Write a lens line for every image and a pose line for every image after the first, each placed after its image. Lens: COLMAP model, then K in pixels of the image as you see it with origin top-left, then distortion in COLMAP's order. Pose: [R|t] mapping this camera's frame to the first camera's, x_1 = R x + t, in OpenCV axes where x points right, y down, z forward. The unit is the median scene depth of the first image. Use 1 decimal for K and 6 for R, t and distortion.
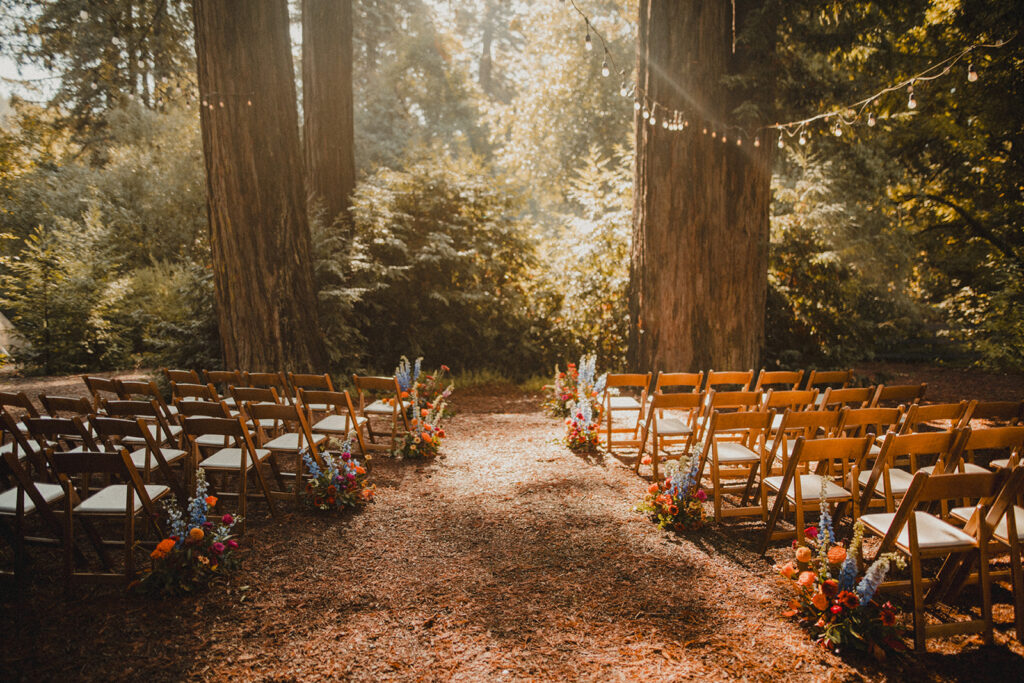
lens RADIAL K [[713.2, 0, 511.6], [0, 713.2, 352.1], [0, 0, 1]] dist [-0.005641, -0.001436]
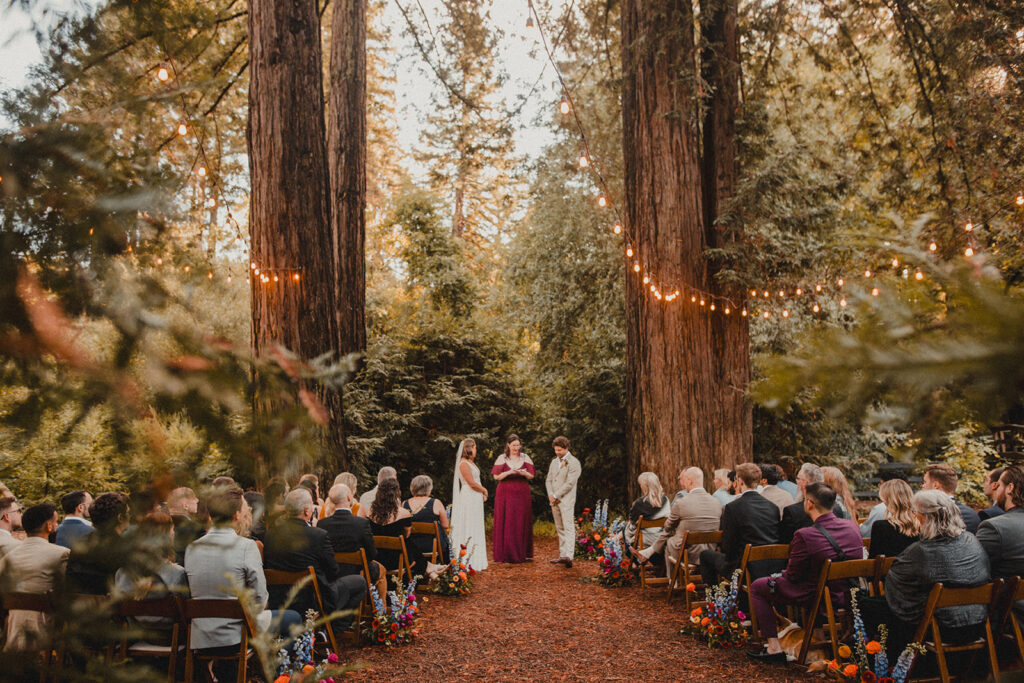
lens RADIAL K [[713.2, 0, 511.6], [0, 713.2, 352.1], [0, 0, 1]] dist [-0.005641, -0.001436]
pose [[0.998772, -0.008846, 0.048748, -0.064242], [0.018344, 0.980028, -0.198010, -0.000007], [-0.046023, 0.198661, 0.978987, -0.085609]]
